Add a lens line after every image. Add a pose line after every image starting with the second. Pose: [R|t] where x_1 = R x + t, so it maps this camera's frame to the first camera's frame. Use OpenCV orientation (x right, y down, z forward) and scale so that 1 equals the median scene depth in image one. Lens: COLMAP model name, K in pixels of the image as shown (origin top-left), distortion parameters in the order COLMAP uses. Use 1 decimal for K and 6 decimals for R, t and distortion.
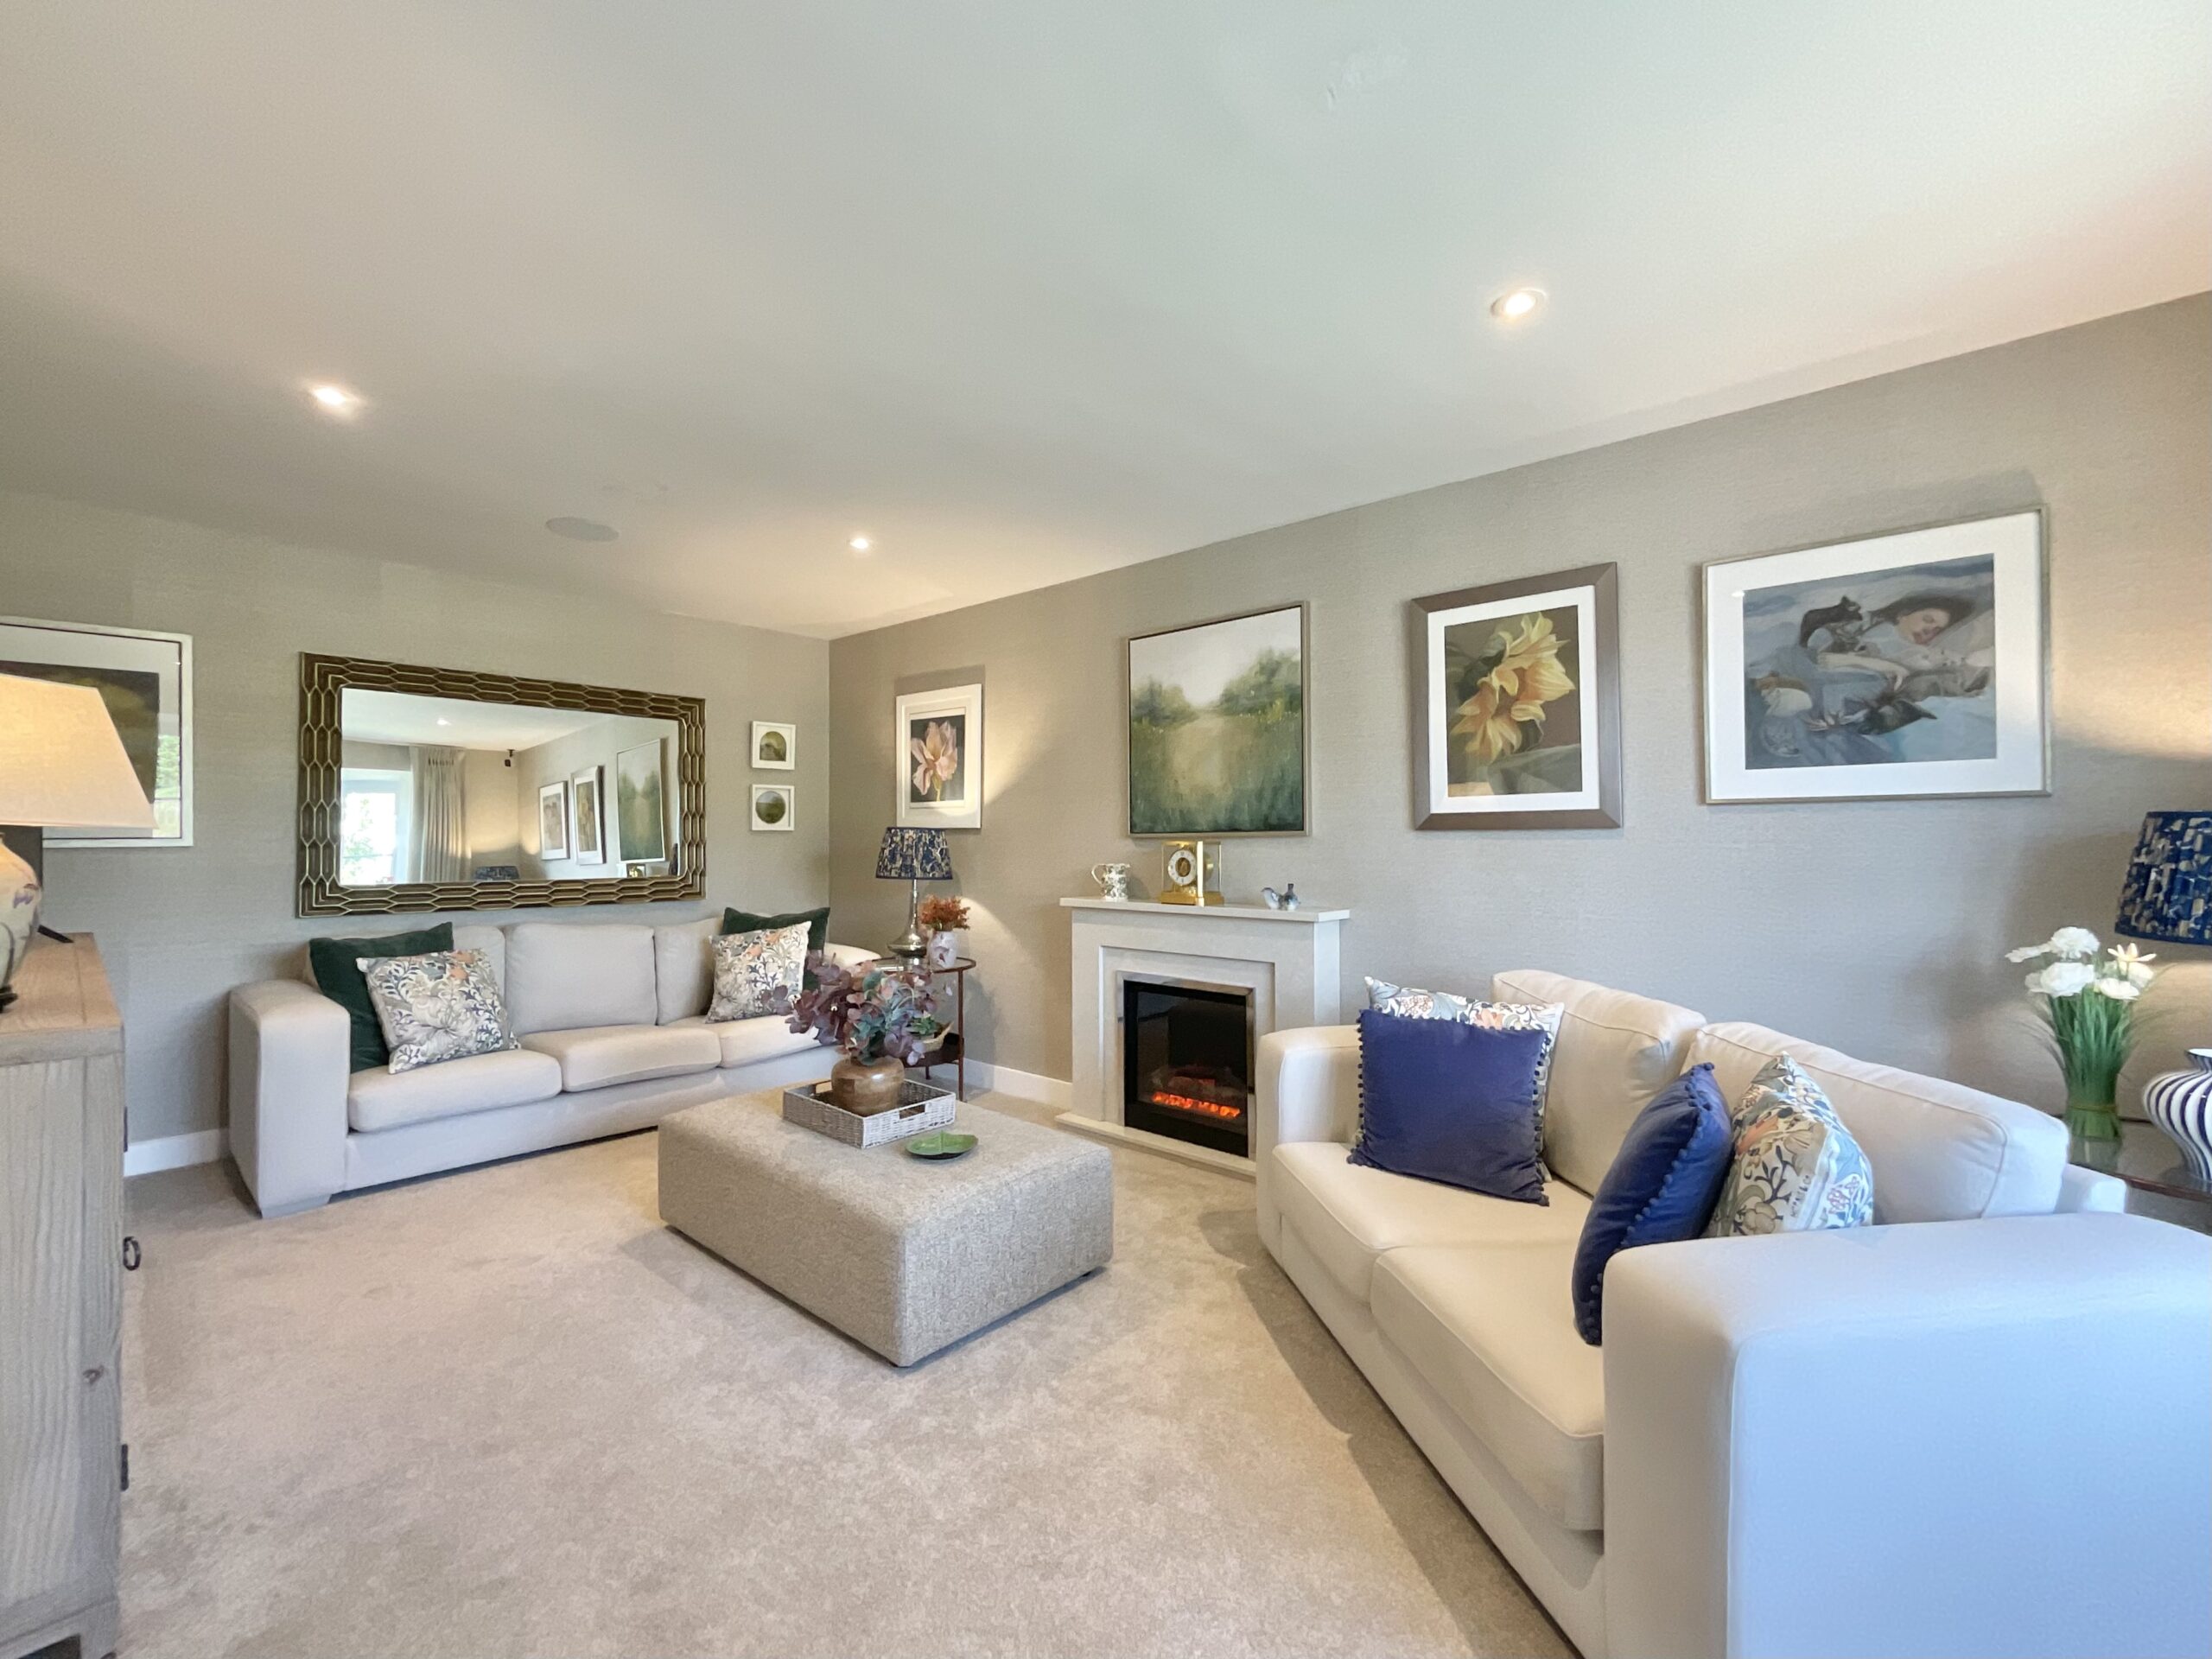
lens RADIAL K [[907.2, 0, 1102.3], [0, 907.2, 828.3], [0, 0, 1]] dist [-0.010729, 0.009266]
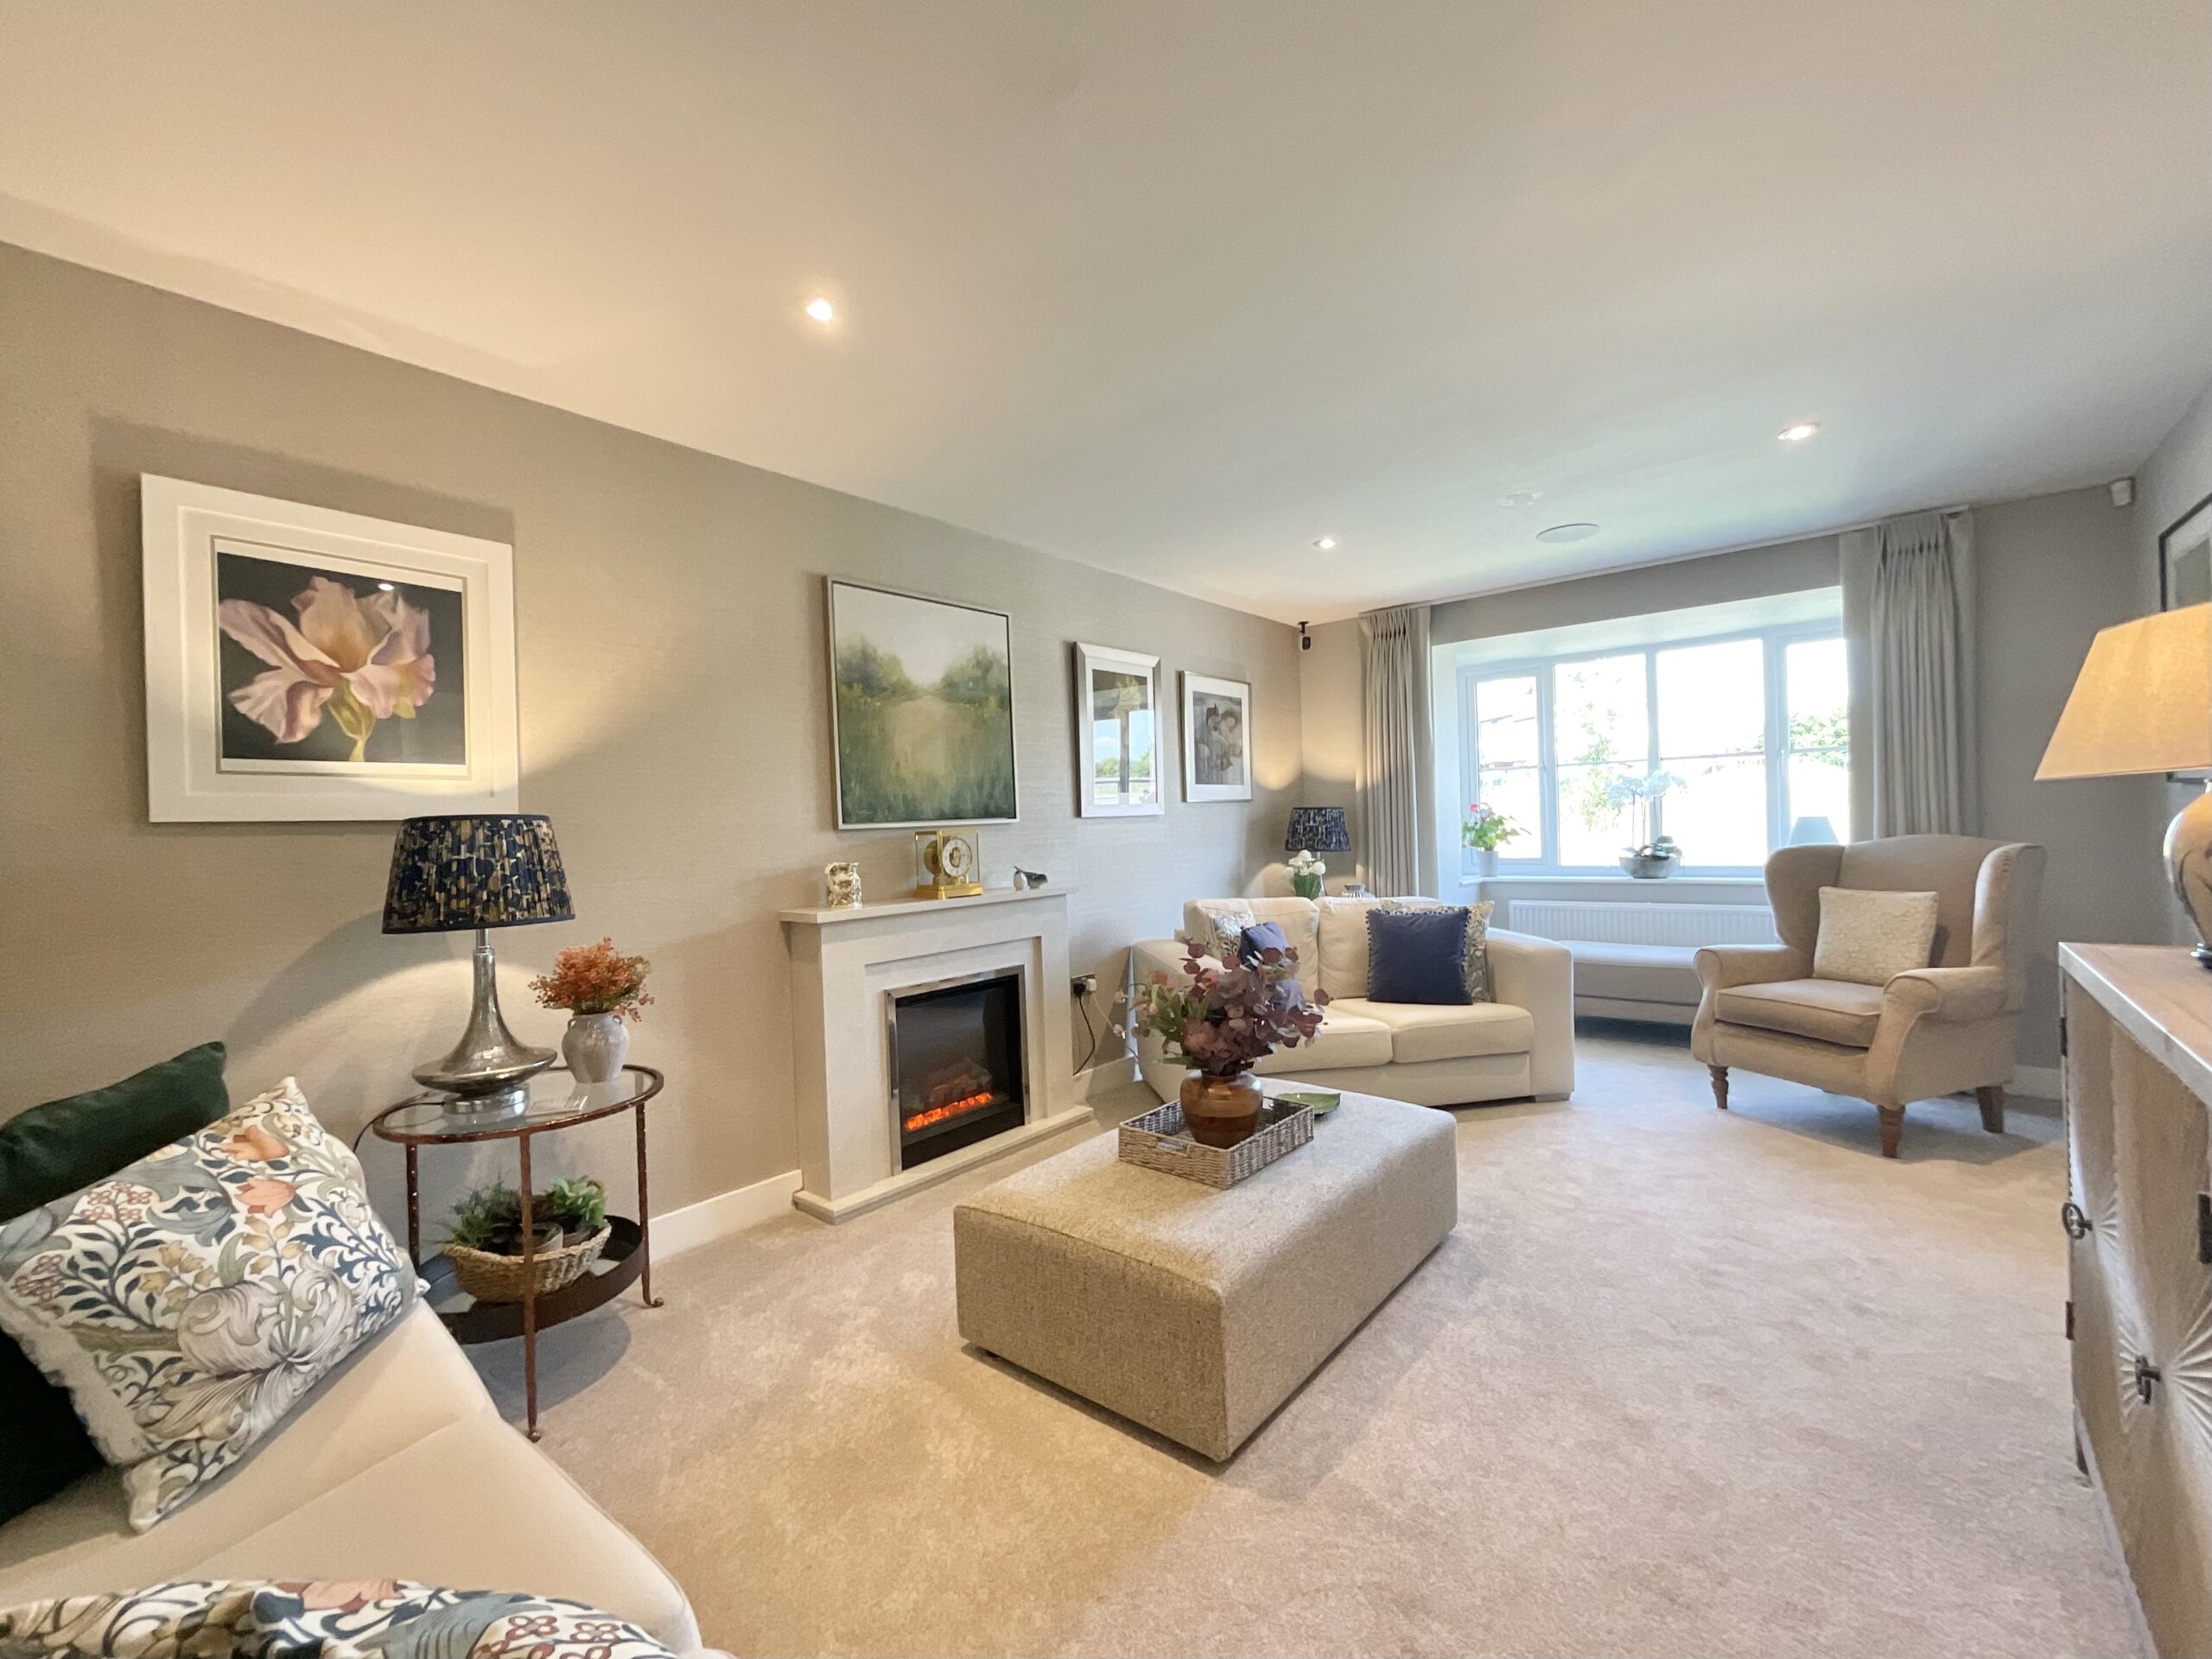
lens RADIAL K [[949.1, 0, 1100.8], [0, 949.1, 831.8], [0, 0, 1]] dist [0.001716, 0.000120]
pose [[-0.030898, -0.006754, 0.999500, -0.887971], [0.019912, 0.999775, 0.007372, 0.011913], [-0.999324, 0.020130, -0.030756, 0.867674]]
